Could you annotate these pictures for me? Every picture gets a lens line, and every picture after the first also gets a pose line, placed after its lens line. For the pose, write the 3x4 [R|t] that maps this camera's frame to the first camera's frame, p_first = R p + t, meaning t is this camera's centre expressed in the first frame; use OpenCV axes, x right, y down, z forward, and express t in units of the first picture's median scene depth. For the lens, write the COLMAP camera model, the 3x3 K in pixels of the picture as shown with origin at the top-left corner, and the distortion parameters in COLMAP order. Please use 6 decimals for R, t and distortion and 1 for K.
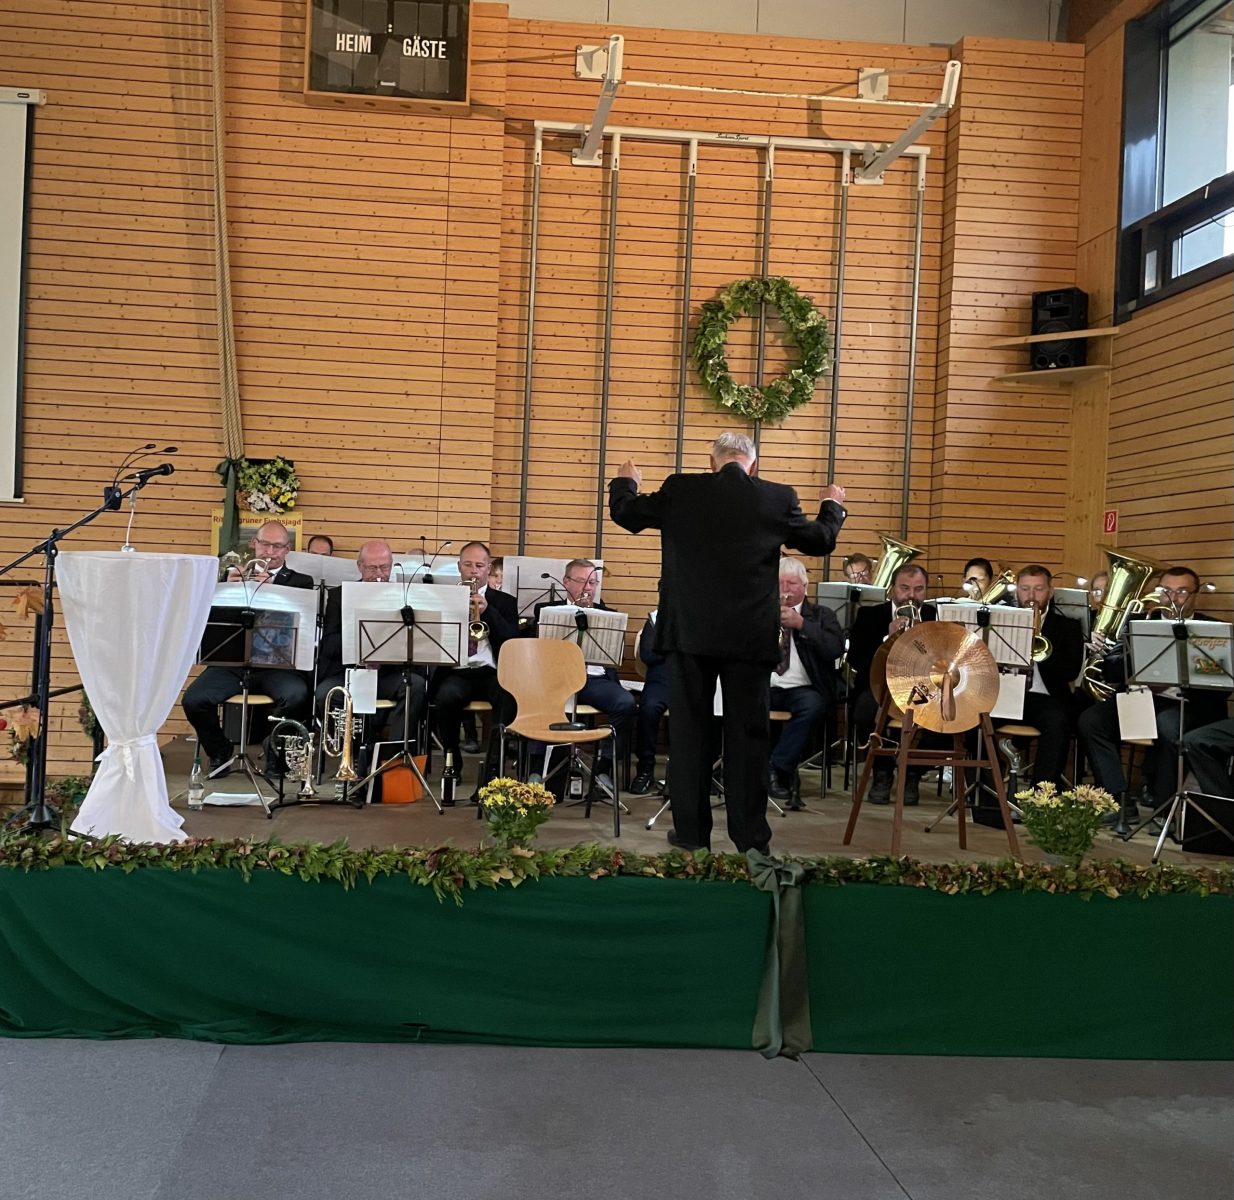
lens RADIAL K [[1503.4, 0, 617.0], [0, 1503.4, 600.0], [0, 0, 1]] dist [0.001421, -0.000122]
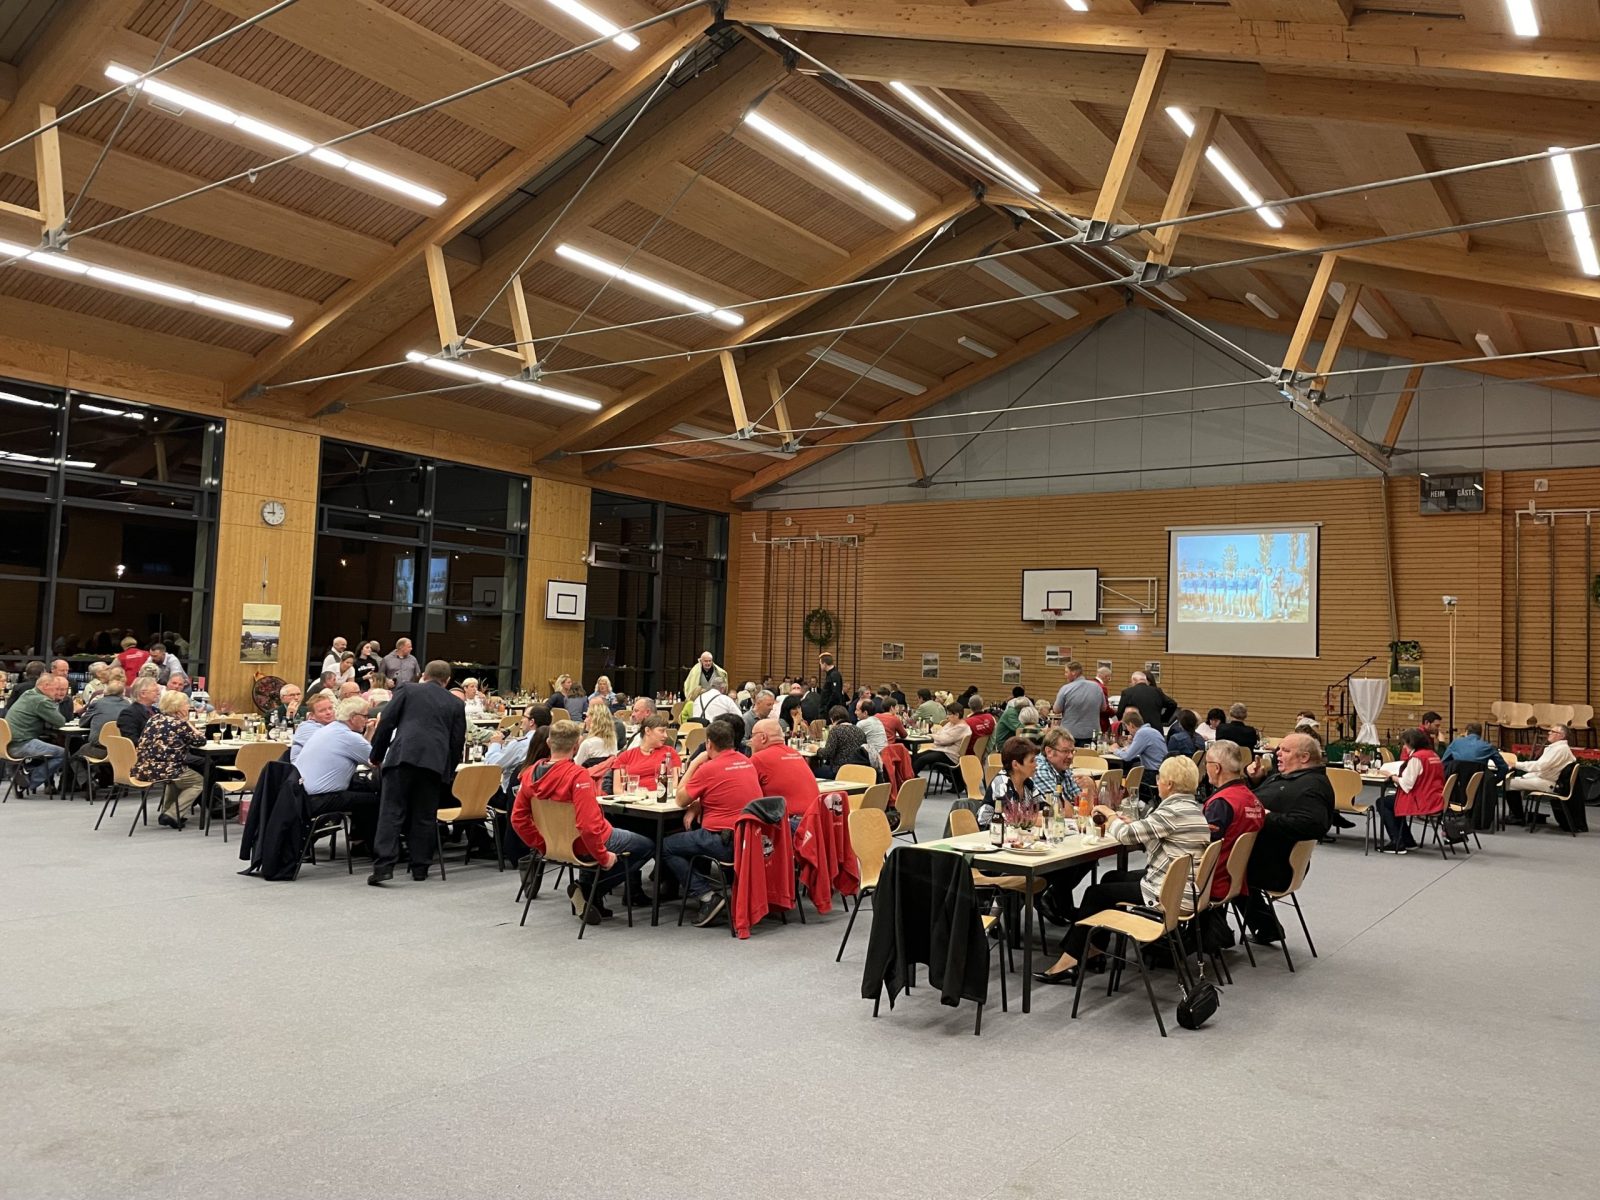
lens RADIAL K [[1210.7, 0, 800.0], [0, 1210.7, 600.0], [0, 0, 1]] dist [0.003908, 0.003353]
pose [[0.751942, -0.037141, -0.658182, 0.410422], [-0.014021, 0.997285, -0.072294, 0.009507], [0.659080, 0.063589, 0.749379, -1.467639]]
